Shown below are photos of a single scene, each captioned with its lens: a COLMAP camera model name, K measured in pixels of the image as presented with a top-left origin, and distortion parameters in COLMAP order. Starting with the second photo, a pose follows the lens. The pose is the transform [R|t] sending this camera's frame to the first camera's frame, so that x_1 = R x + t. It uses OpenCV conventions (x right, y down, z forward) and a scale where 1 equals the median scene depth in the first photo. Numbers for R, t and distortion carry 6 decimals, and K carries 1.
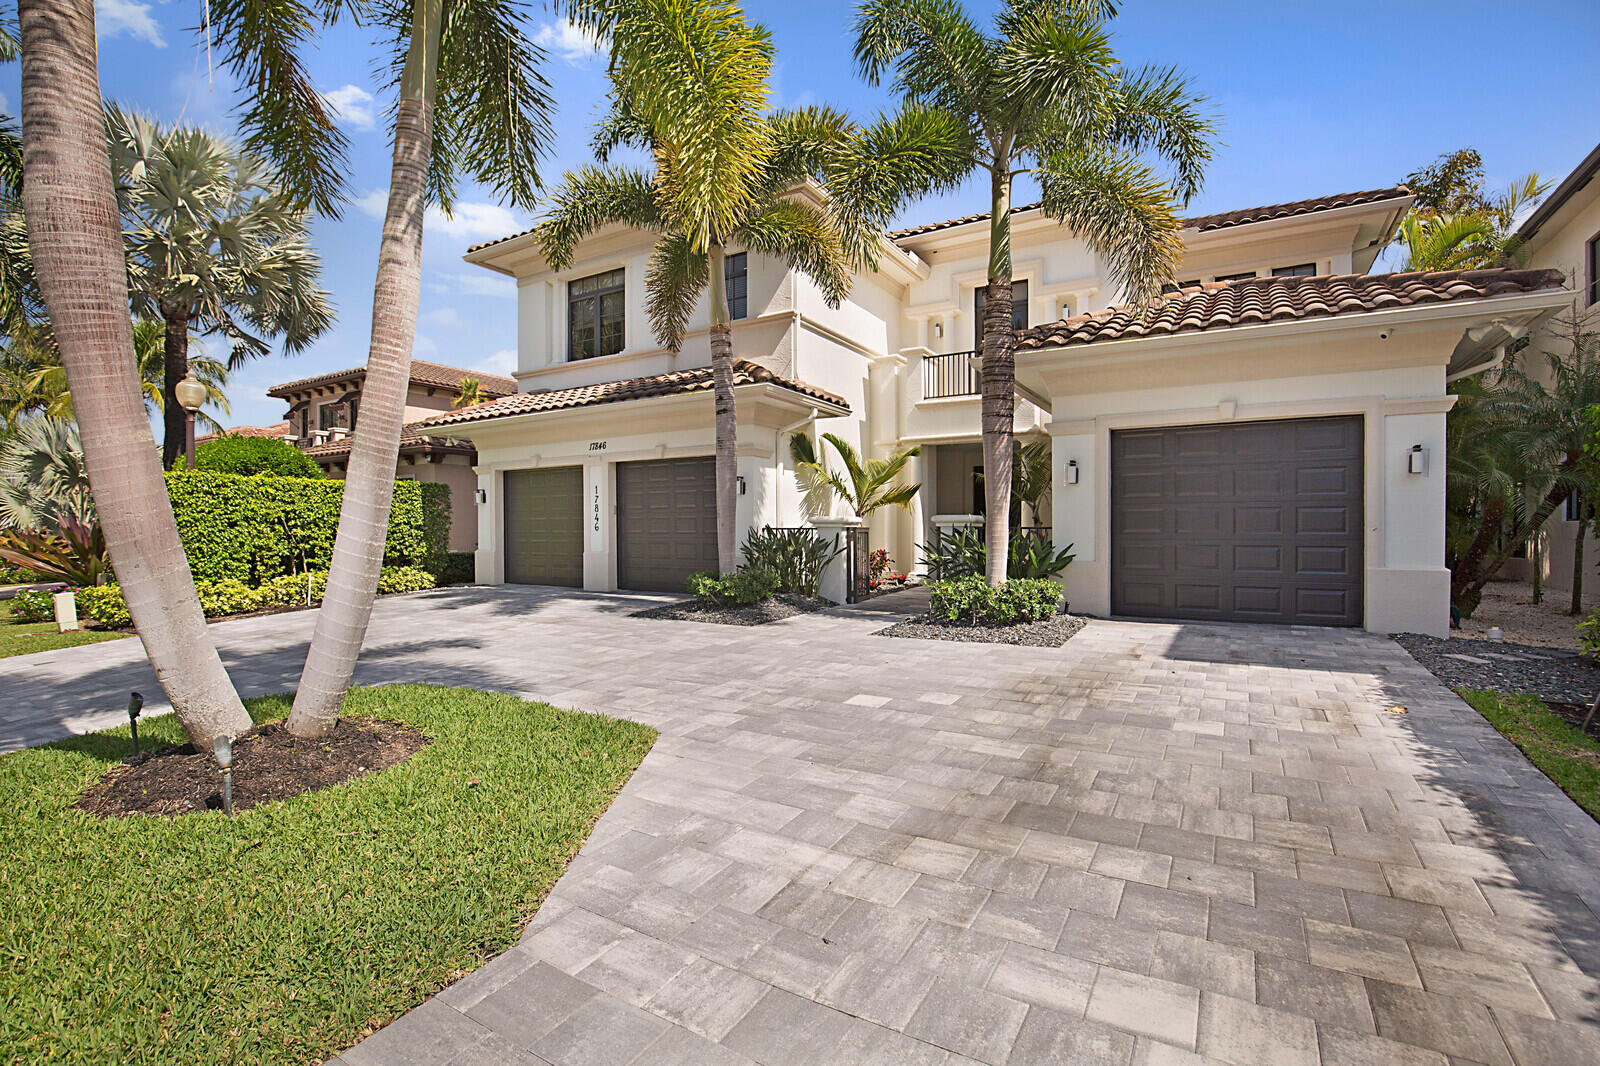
lens RADIAL K [[739.2, 0, 797.8], [0, 739.2, 537.2], [0, 0, 1]] dist [-0.026855, 0.004852]
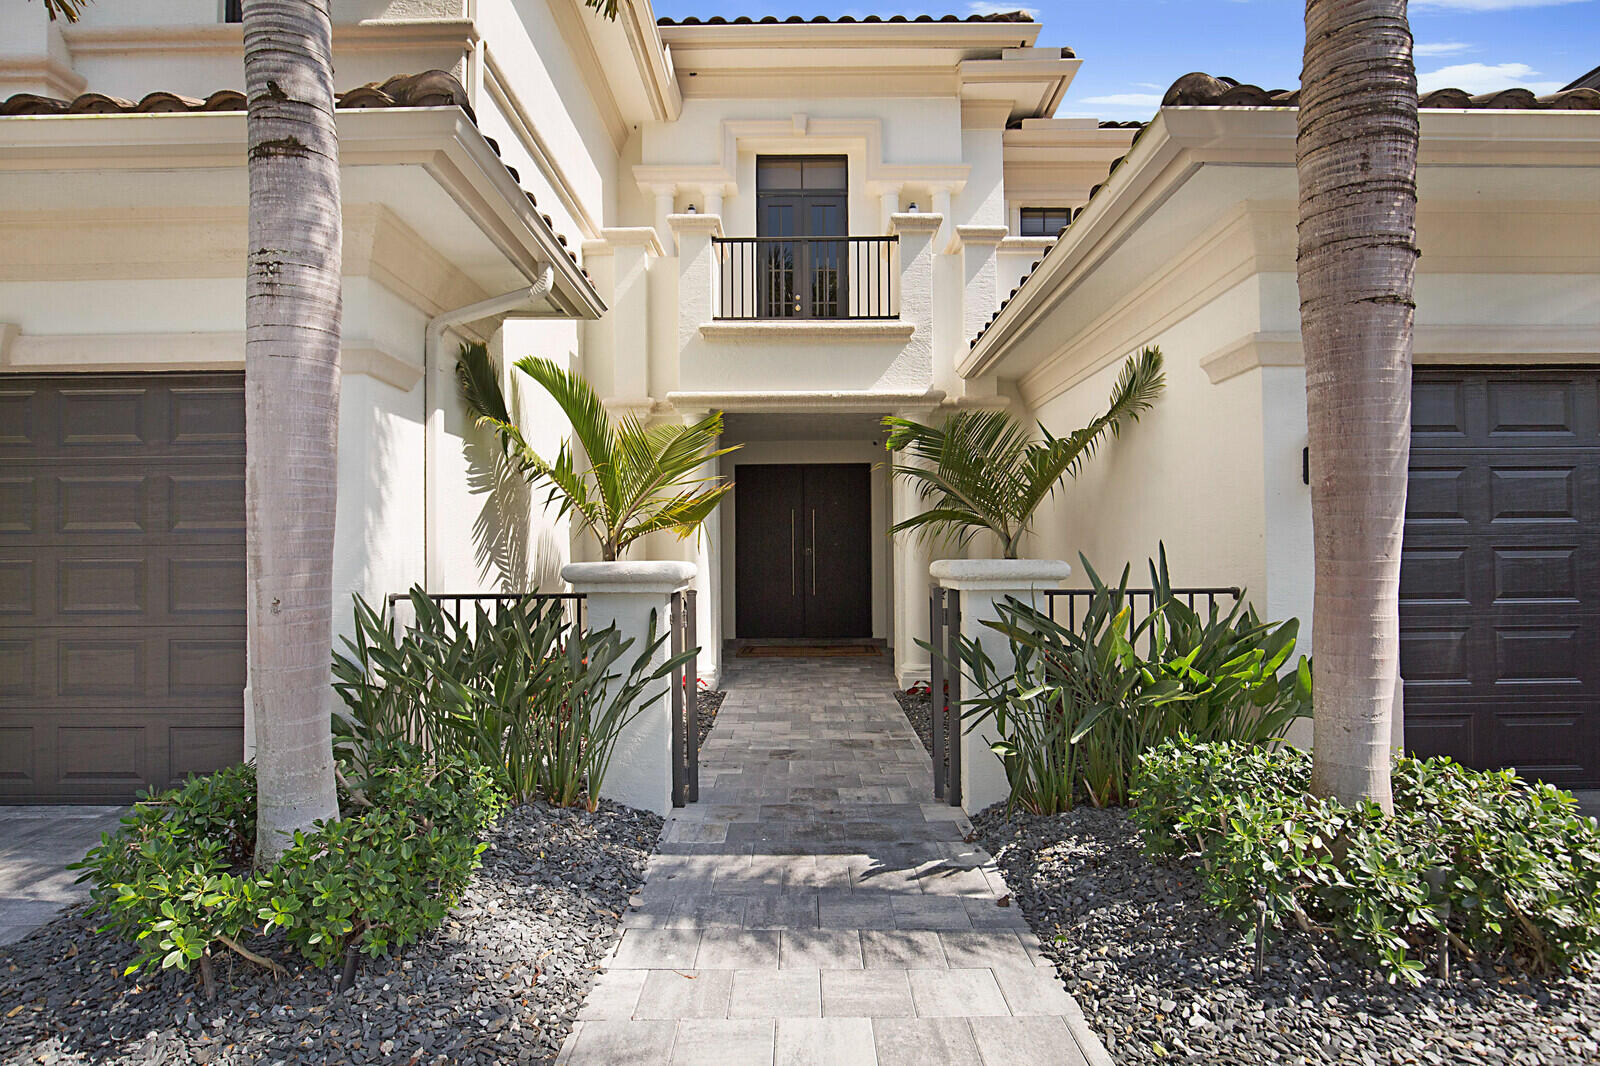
lens RADIAL K [[824.7, 0, 797.5], [0, 824.7, 529.5], [0, 0, 1]] dist [-0.008166, -0.001679]
pose [[0.857345, 0.012186, 0.514598, -0.070127], [0.009036, 0.999209, -0.038717, -0.022225], [-0.514663, 0.037844, 0.856557, 0.505397]]
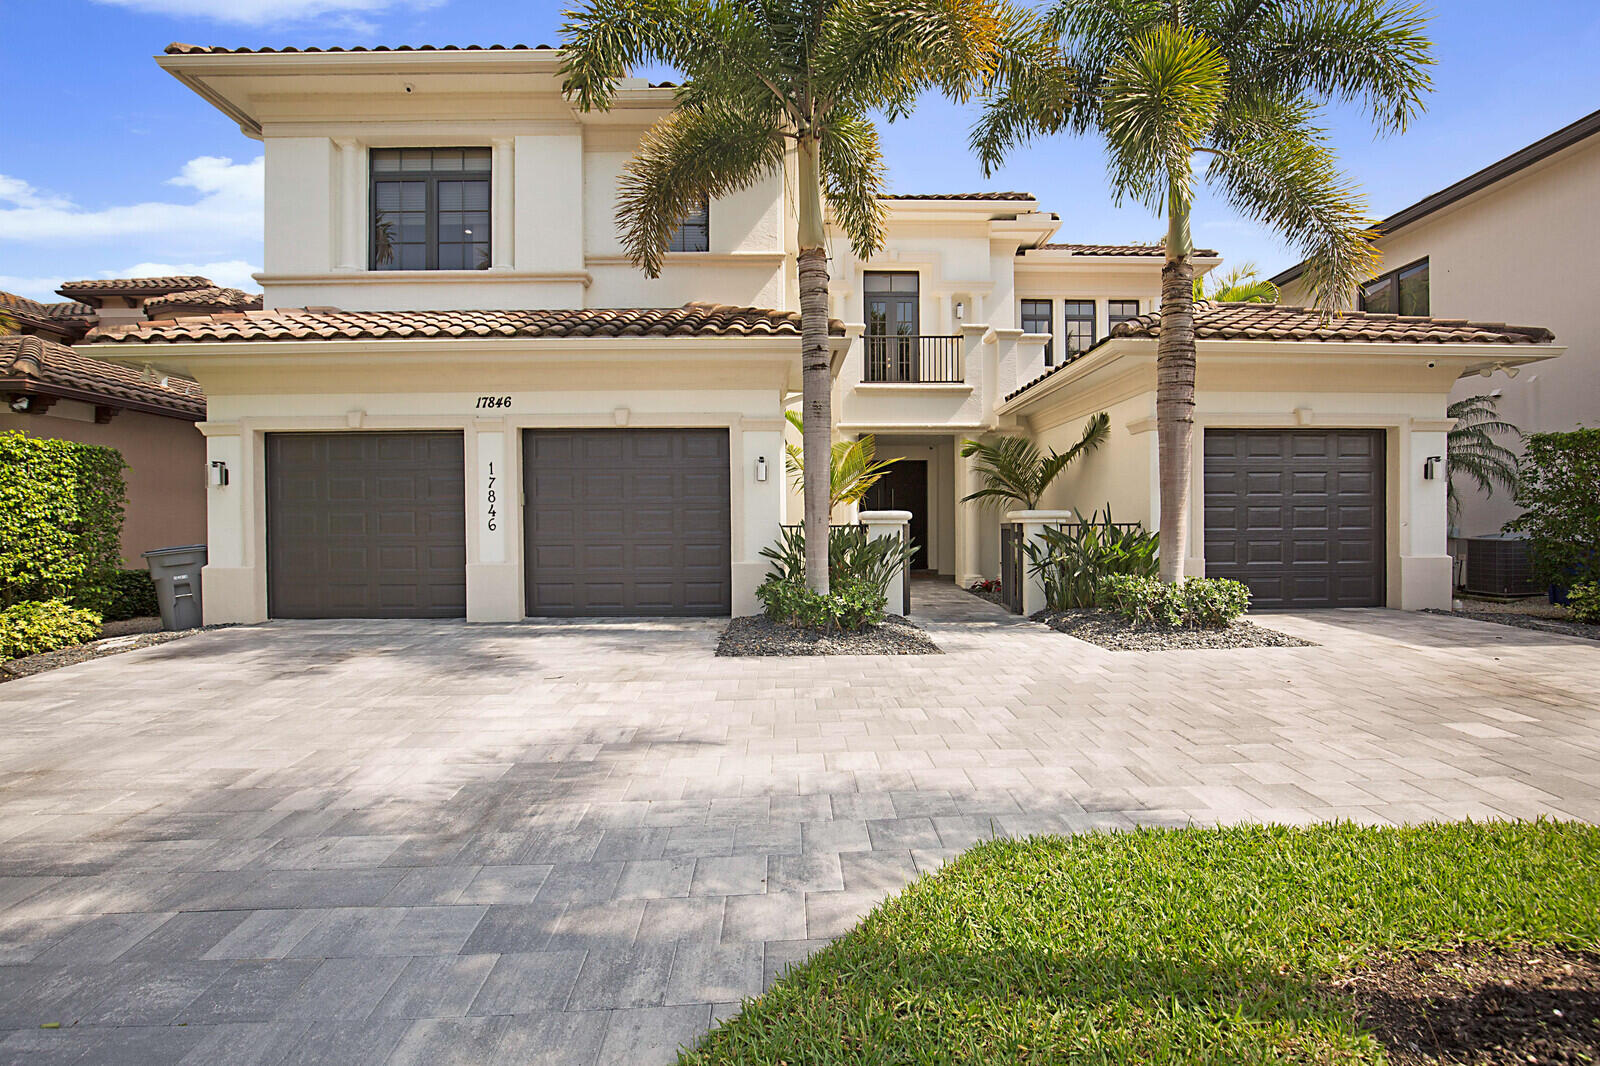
lens RADIAL K [[739.2, 0, 799.0], [0, 739.2, 536.5], [0, 0, 1]] dist [-0.026855, 0.004852]
pose [[0.844024, -0.008611, 0.536236, -0.384524], [0.009721, 0.999952, 0.000757, -0.001407], [-0.536217, 0.004574, 0.844068, 0.290000]]
